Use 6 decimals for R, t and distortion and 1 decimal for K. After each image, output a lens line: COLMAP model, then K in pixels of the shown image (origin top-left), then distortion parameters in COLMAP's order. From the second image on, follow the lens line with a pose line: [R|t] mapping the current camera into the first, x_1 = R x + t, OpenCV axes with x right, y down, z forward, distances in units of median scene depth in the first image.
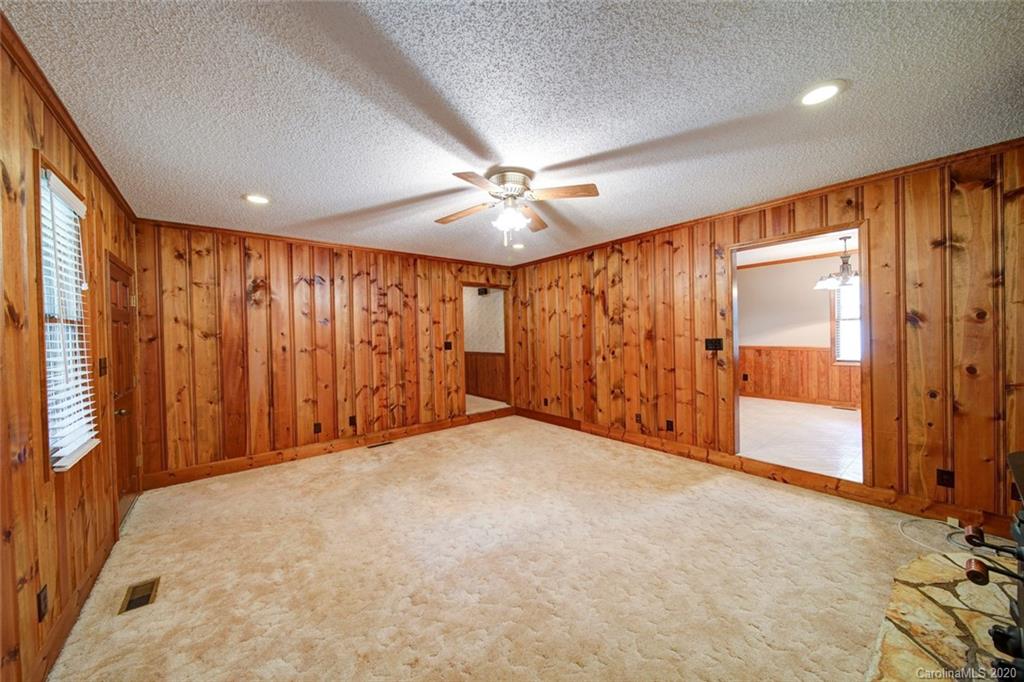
lens RADIAL K [[362.1, 0, 509.6], [0, 362.1, 338.9], [0, 0, 1]] dist [0.001839, -0.001571]
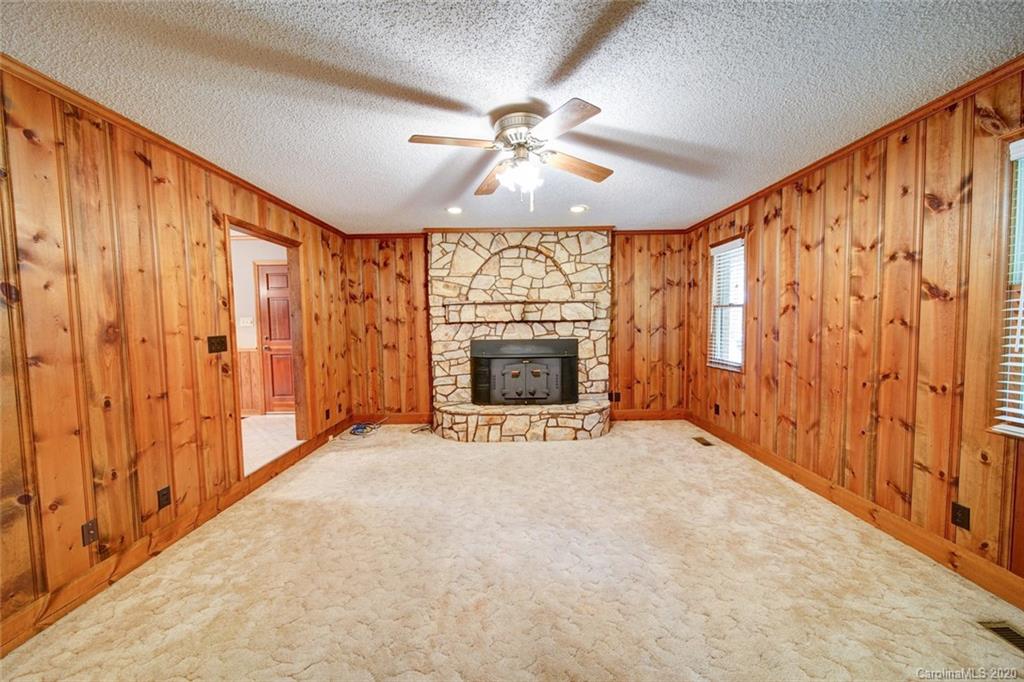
lens RADIAL K [[362.1, 0, 512.2], [0, 362.1, 337.8], [0, 0, 1]] dist [0.001839, -0.001571]
pose [[-0.782962, 0.003007, 0.622062, -0.311634], [0.040084, 0.998154, 0.045627, -0.005815], [-0.620776, 0.060659, -0.781638, 1.081299]]
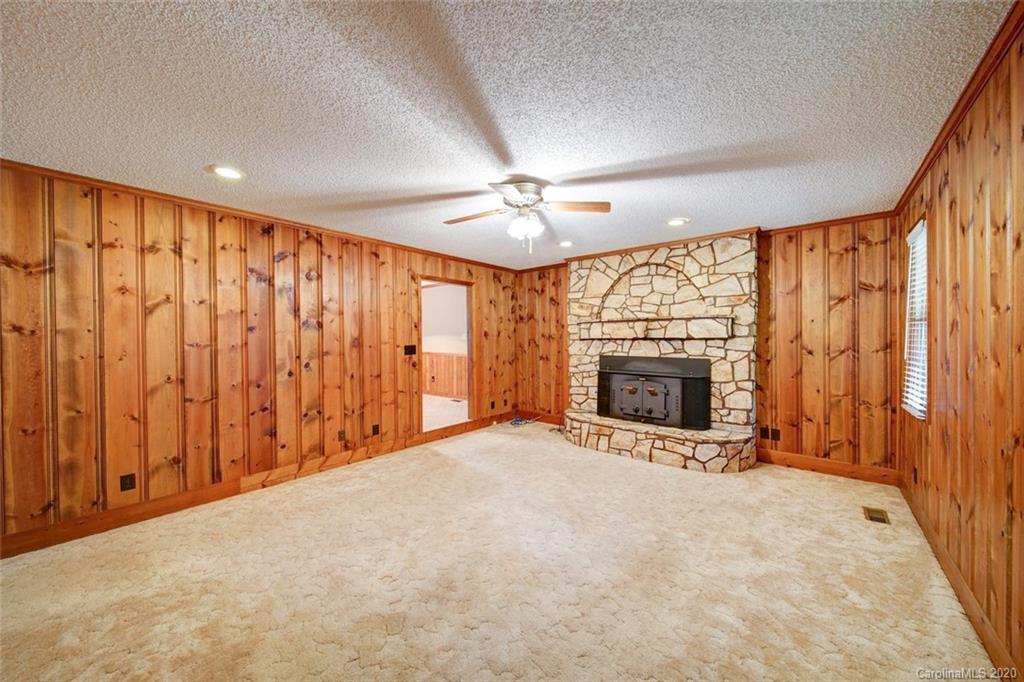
lens RADIAL K [[362.1, 0, 511.5], [0, 362.1, 337.8], [0, 0, 1]] dist [0.001839, -0.001571]
pose [[-0.189349, 0.021506, 0.981674, -0.653081], [0.022501, 0.999593, -0.017559, 0.003176], [-0.981652, 0.018764, -0.189755, 0.805575]]
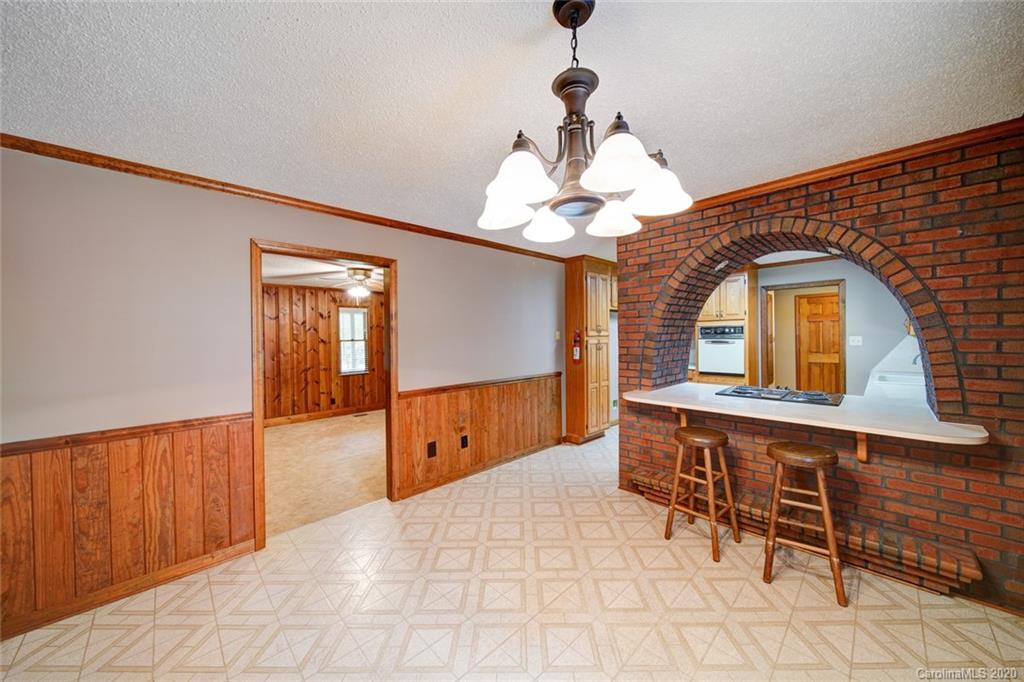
lens RADIAL K [[362.1, 0, 507.0], [0, 362.1, 337.3], [0, 0, 1]] dist [0.001839, -0.001571]
pose [[0.083013, 0.020641, -0.996335, 1.321028], [0.003899, 0.999771, 0.021037, -0.073267], [0.996541, -0.005632, 0.082913, 1.063321]]
